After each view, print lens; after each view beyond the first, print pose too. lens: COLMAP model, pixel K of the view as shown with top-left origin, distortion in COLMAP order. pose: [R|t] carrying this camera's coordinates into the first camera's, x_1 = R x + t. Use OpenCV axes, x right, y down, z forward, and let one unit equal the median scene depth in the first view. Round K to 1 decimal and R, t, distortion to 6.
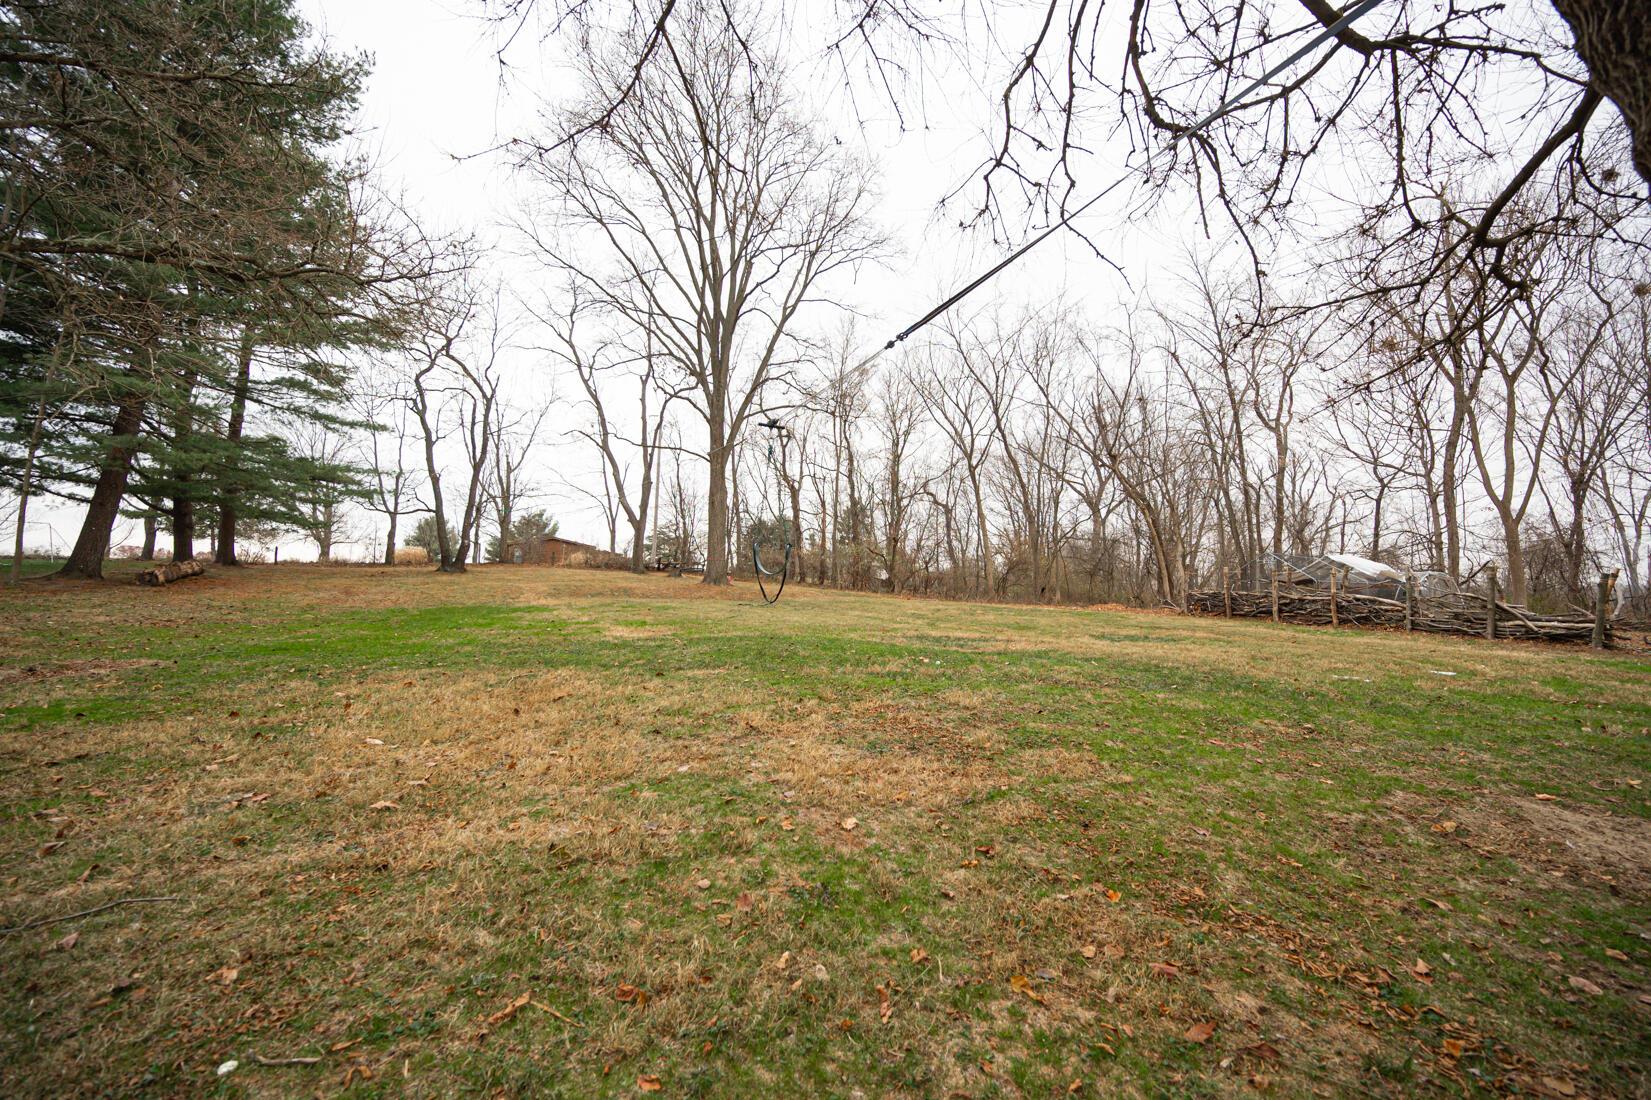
lens RADIAL K [[670.9, 0, 823.0], [0, 670.9, 543.3], [0, 0, 1]] dist [0.000287, 0.000152]
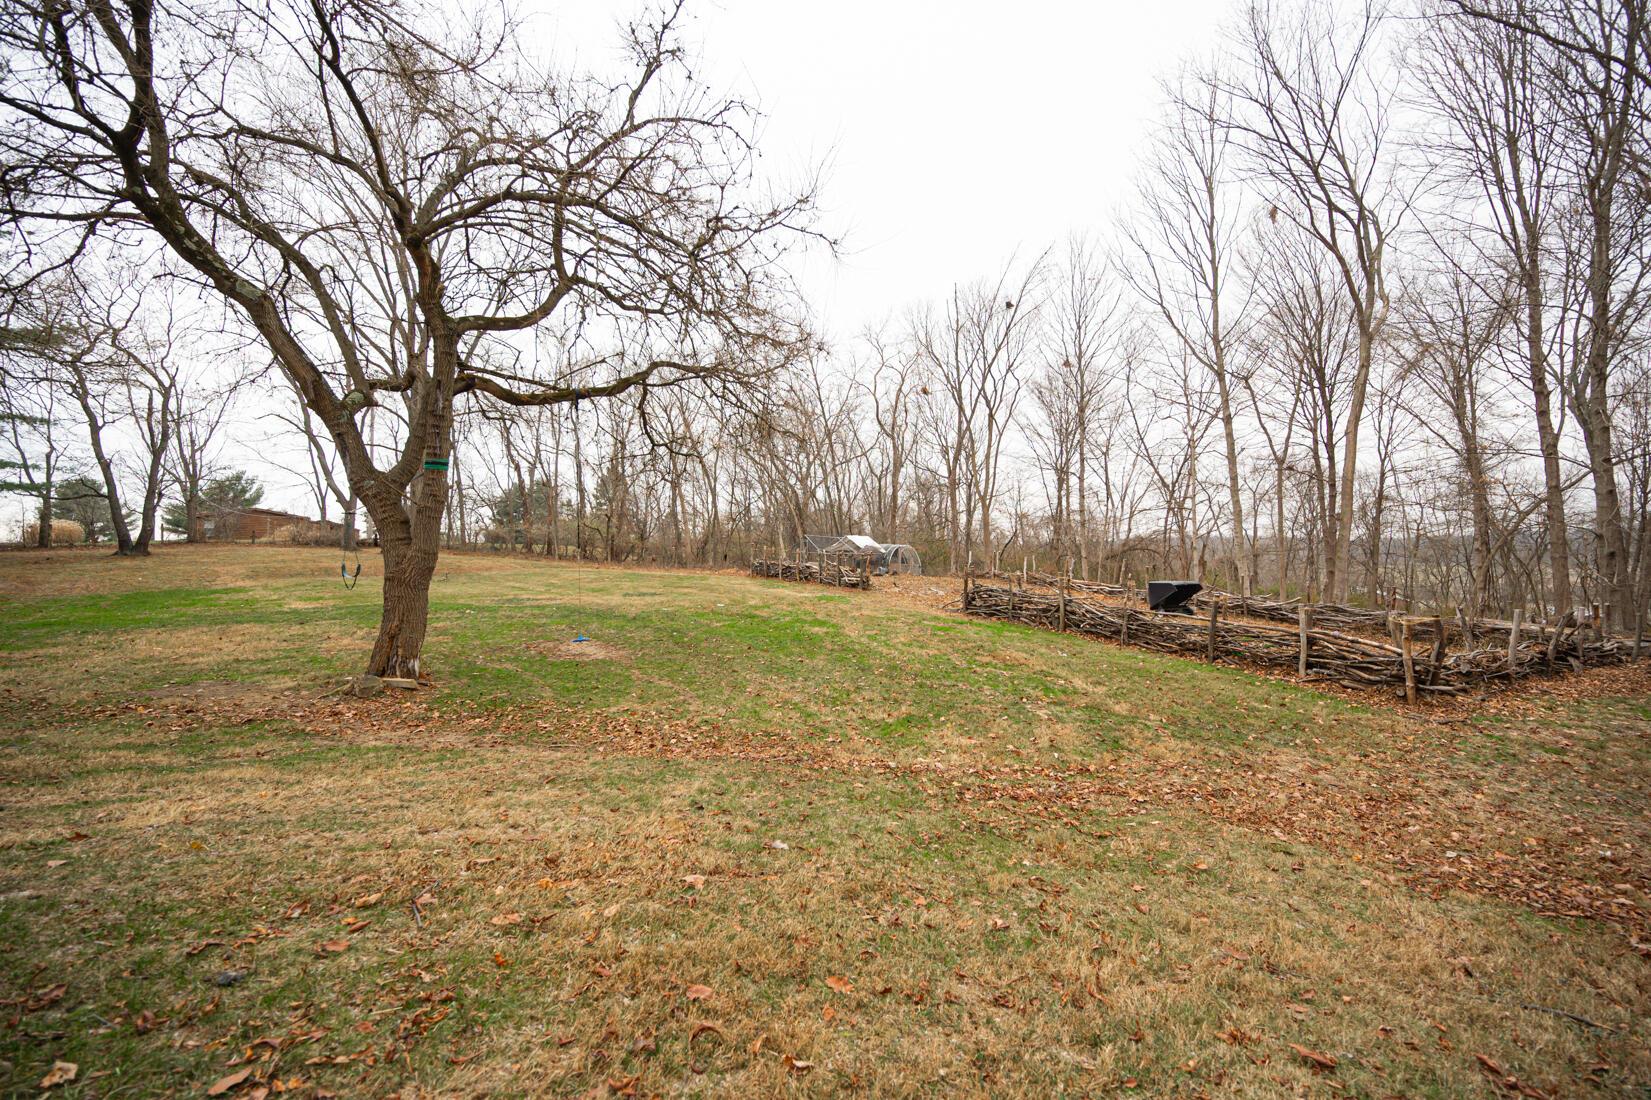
lens RADIAL K [[670.9, 0, 823.0], [0, 670.9, 543.3], [0, 0, 1]] dist [0.000287, 0.000152]
pose [[0.950795, -0.024326, 0.308864, 0.117663], [0.004601, 0.997912, 0.064431, -0.032777], [-0.309787, -0.059839, 0.948921, -0.263431]]
